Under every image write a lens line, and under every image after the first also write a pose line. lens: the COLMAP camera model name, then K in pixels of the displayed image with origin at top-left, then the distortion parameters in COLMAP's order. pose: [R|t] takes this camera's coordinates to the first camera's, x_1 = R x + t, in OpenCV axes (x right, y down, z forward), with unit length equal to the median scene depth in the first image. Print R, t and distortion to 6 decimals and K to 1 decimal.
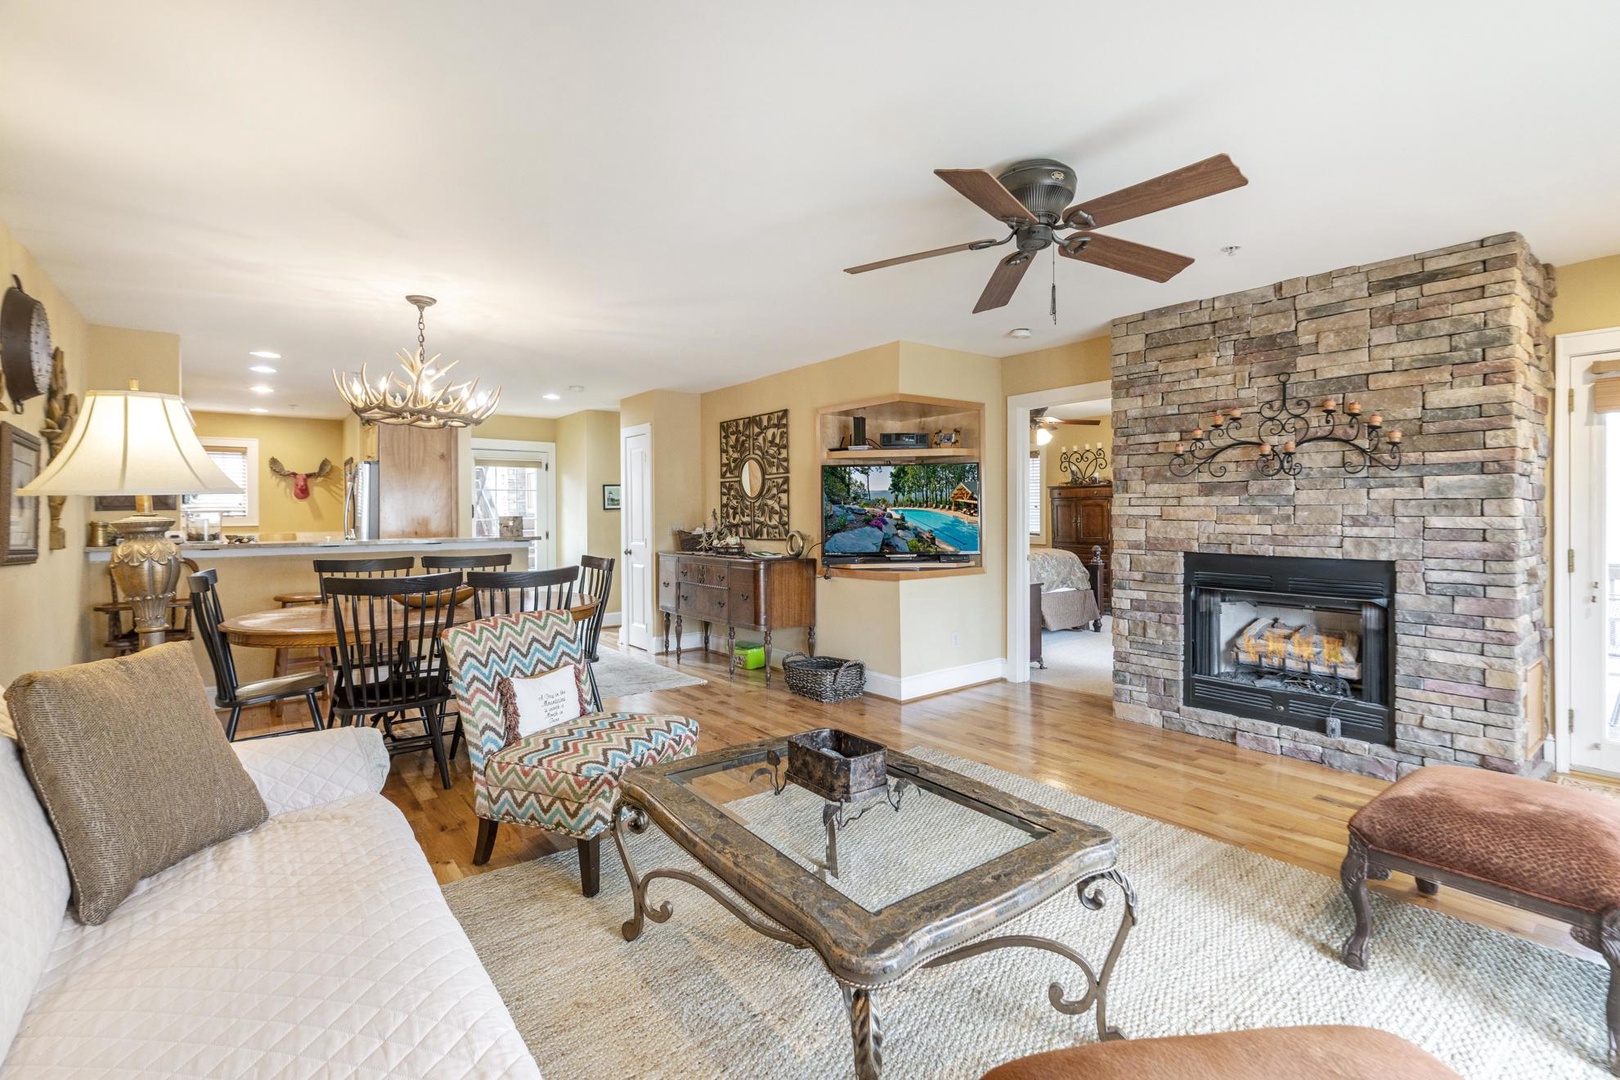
lens RADIAL K [[758.4, 0, 831.1], [0, 758.4, 515.5], [0, 0, 1]] dist [0.000122, 0.000085]
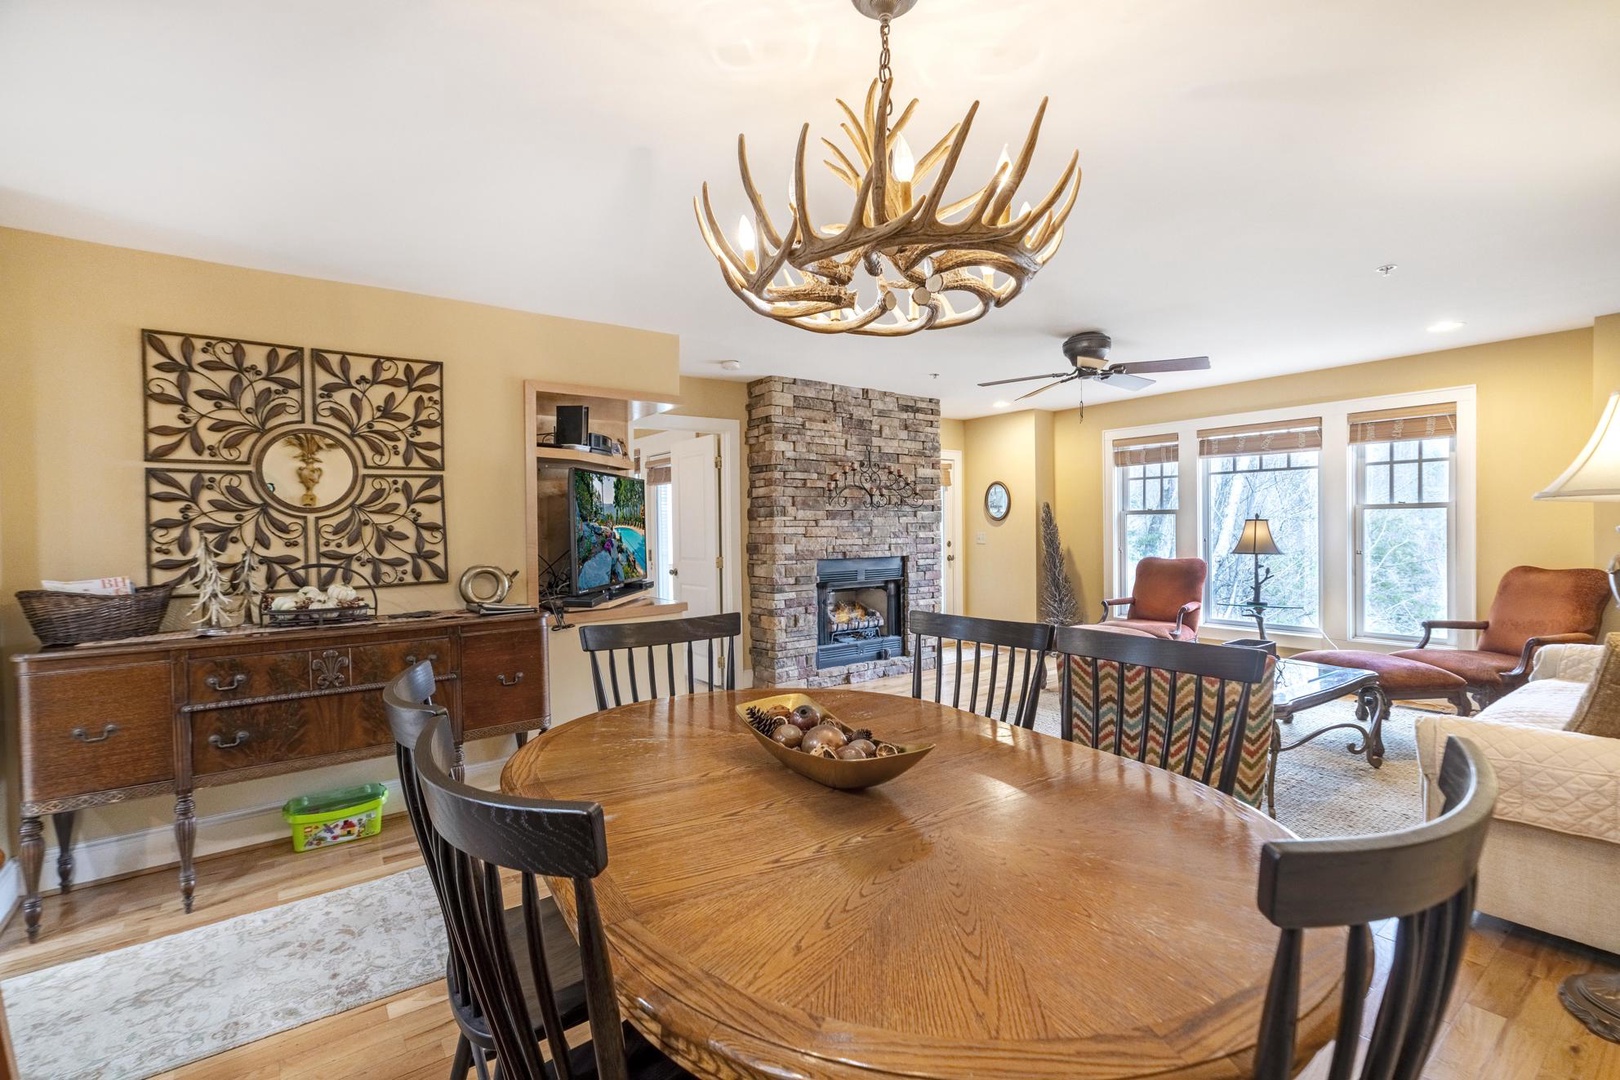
lens RADIAL K [[724.2, 0, 828.7], [0, 724.2, 538.5], [0, 0, 1]] dist [-0.001969, 0.000977]
pose [[0.010794, -0.009720, 0.999895, -0.866350], [0.018469, 0.999784, 0.009519, -0.002902], [-0.999771, 0.018364, 0.010971, 0.964061]]
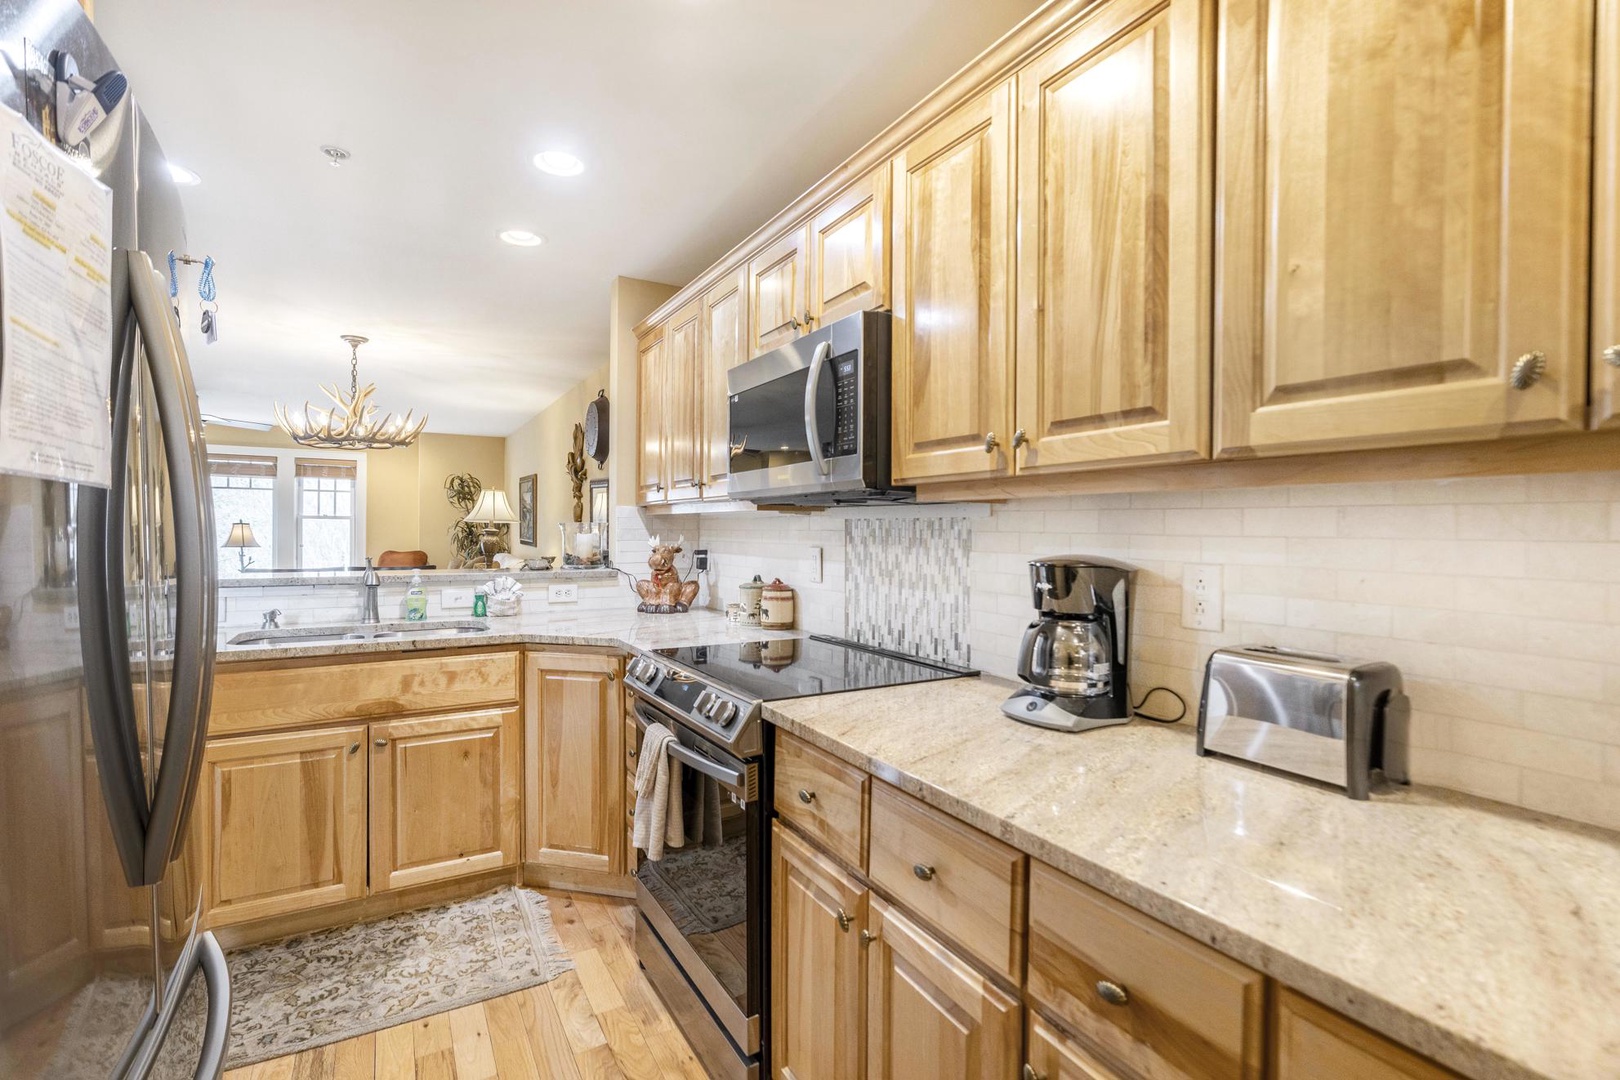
lens RADIAL K [[725.3, 0, 810.0], [0, 725.3, 540.0], [0, 0, 1]] dist [-0.019297, 0.000061]
pose [[-0.990214, -0.005109, 0.139464, -1.266965], [-0.002676, 0.999841, 0.017627, -0.003958], [-0.139531, 0.017081, -0.990070, 1.823139]]
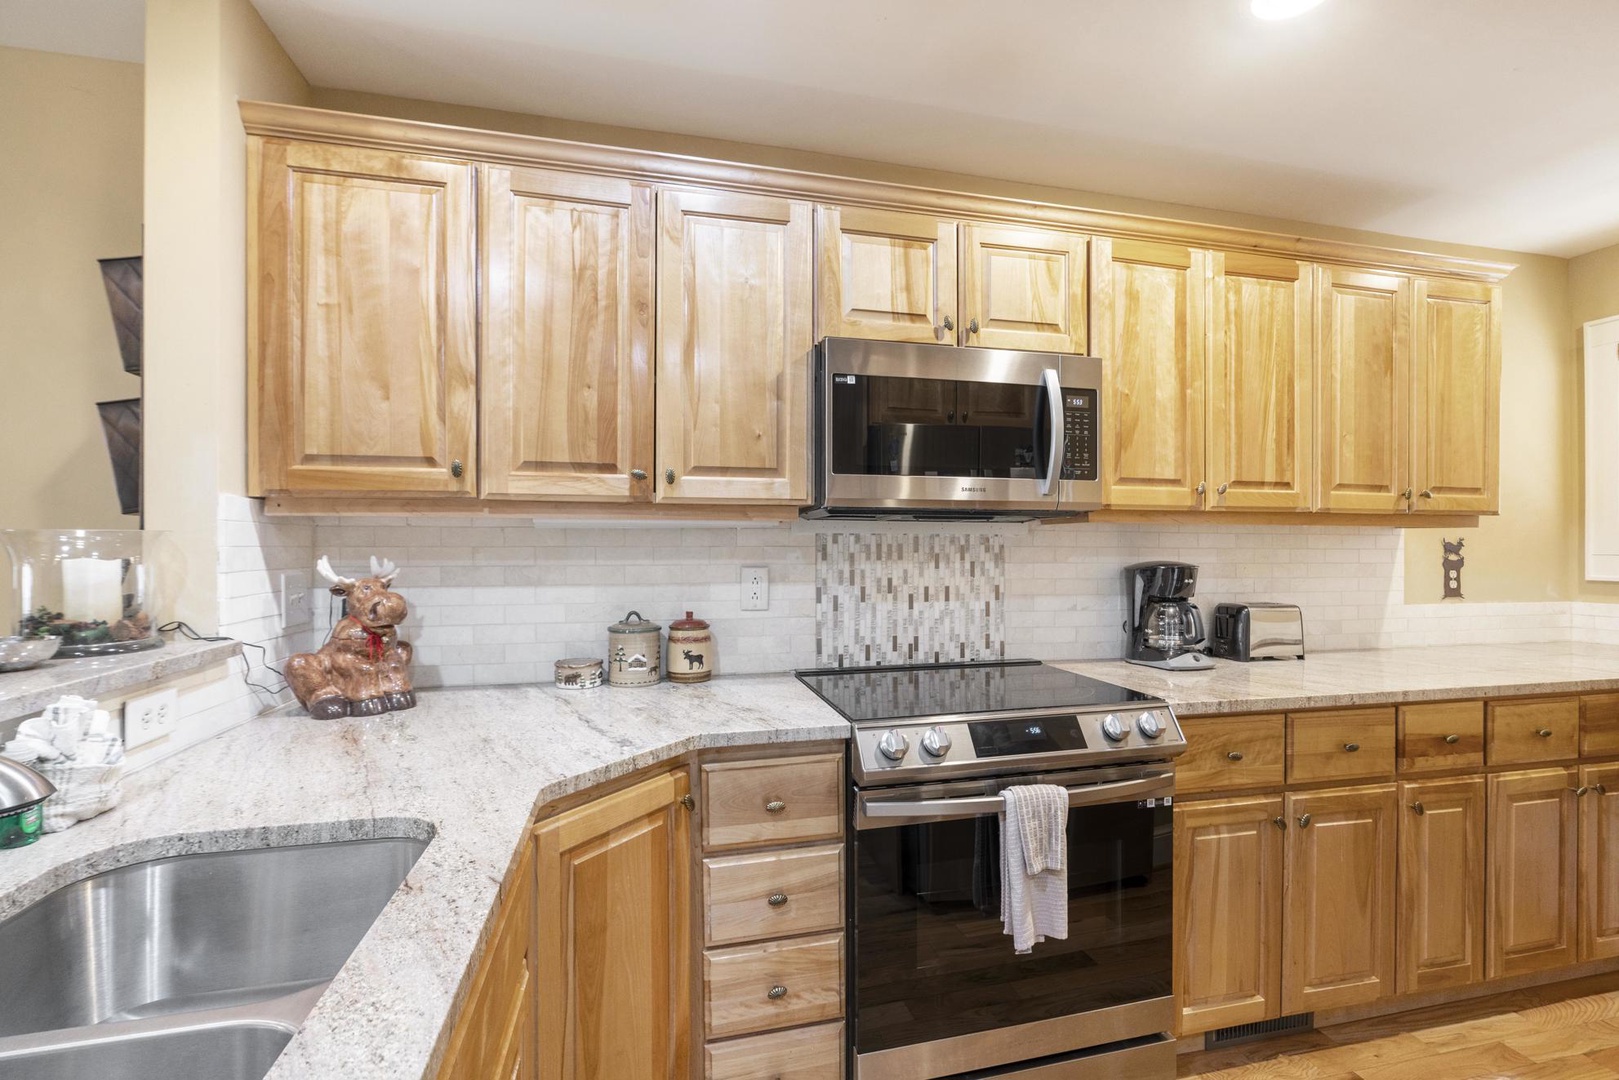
lens RADIAL K [[724.8, 0, 809.5], [0, 724.8, 540.0], [0, 0, 1]] dist [-0.019297, 0.000061]
pose [[-0.431406, -0.001928, -0.902156, -0.823200], [-0.004031, 0.999992, -0.000210, -0.005288], [0.902149, 0.003546, -0.431410, 1.513626]]
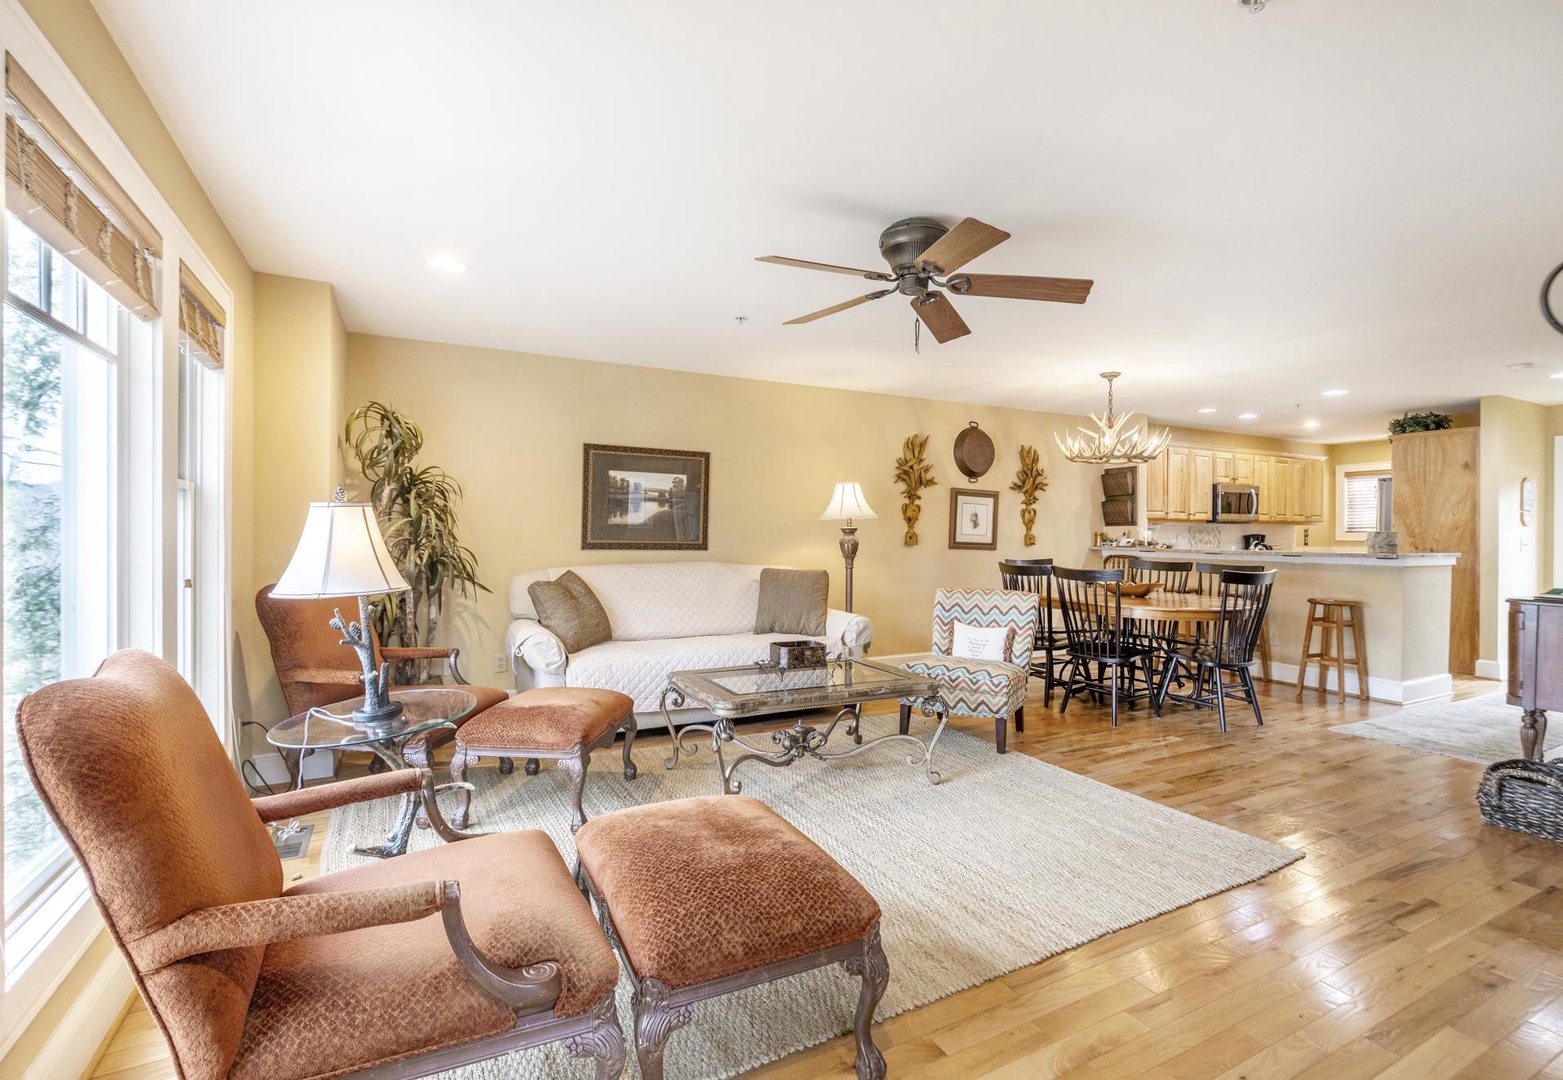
lens RADIAL K [[730.4, 0, 781.5], [0, 730.4, 540.0], [0, 0, 1]] dist [-0.020030, -0.000002]
pose [[-0.200732, 0.011923, -0.979574, 0.844719], [-0.007470, 0.999878, 0.013701, 0.007914], [0.979618, 0.010067, -0.200618, 0.630661]]
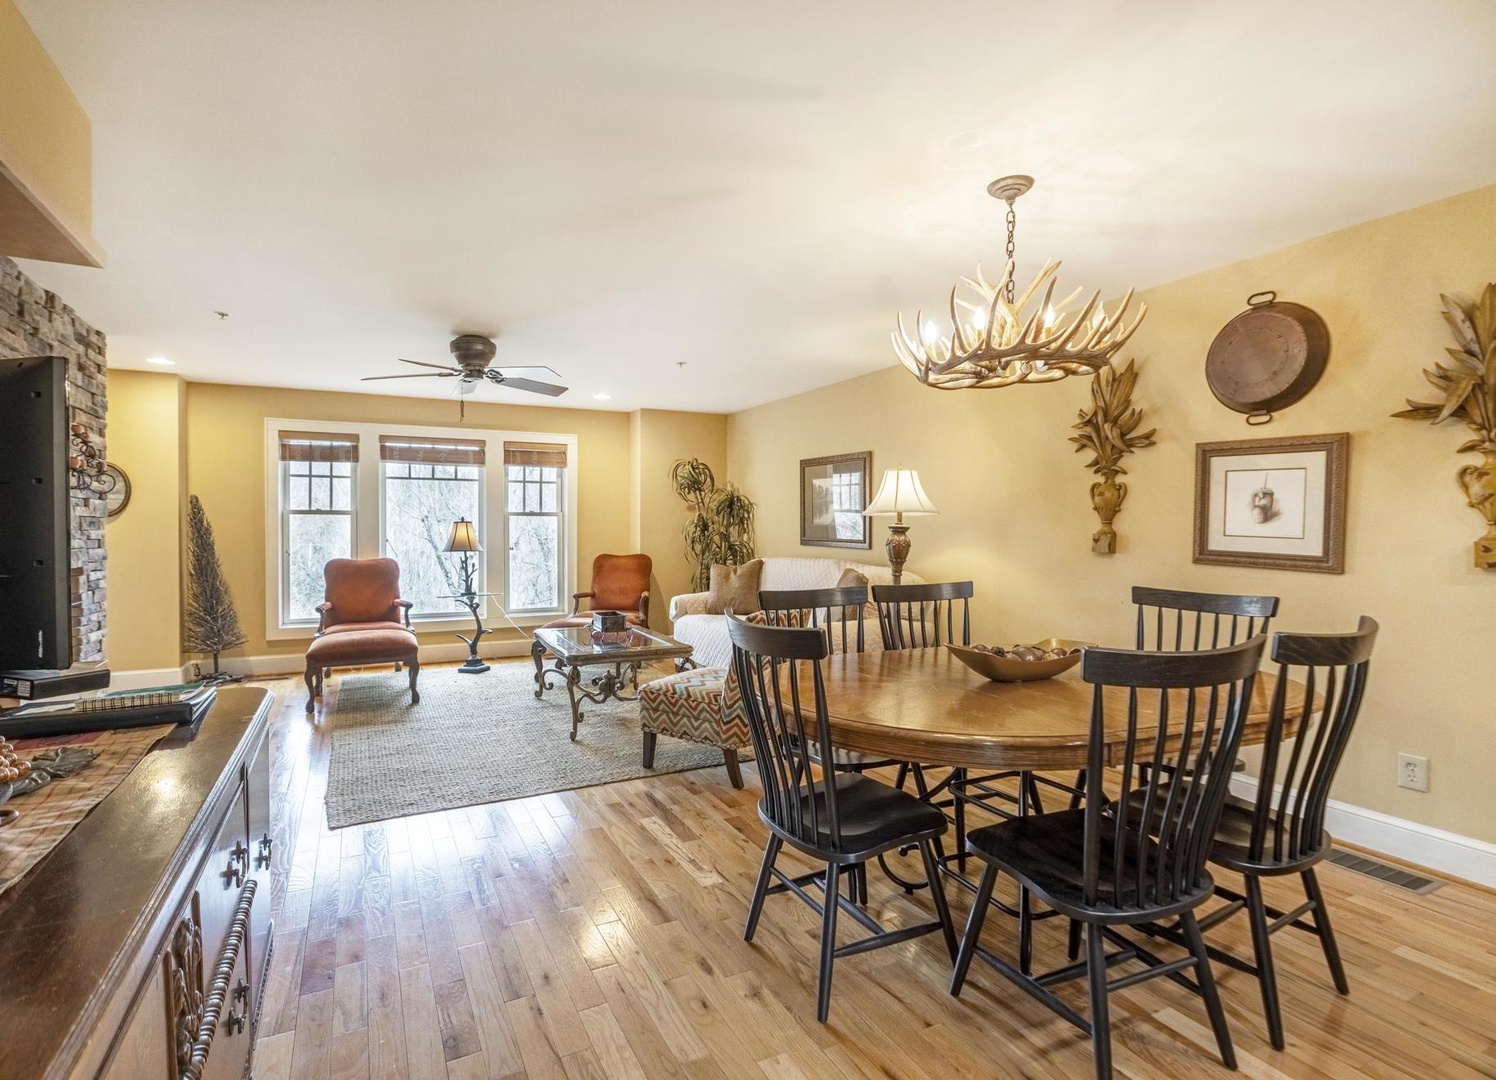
lens RADIAL K [[720.1, 0, 682.2], [0, 720.1, 538.3], [0, 0, 1]] dist [-0.001537, -0.000063]
pose [[-0.970360, 0.002396, 0.241654, -0.376982], [0.007150, 0.999798, 0.018795, -0.000883], [-0.241560, 0.019965, -0.970180, 1.549540]]
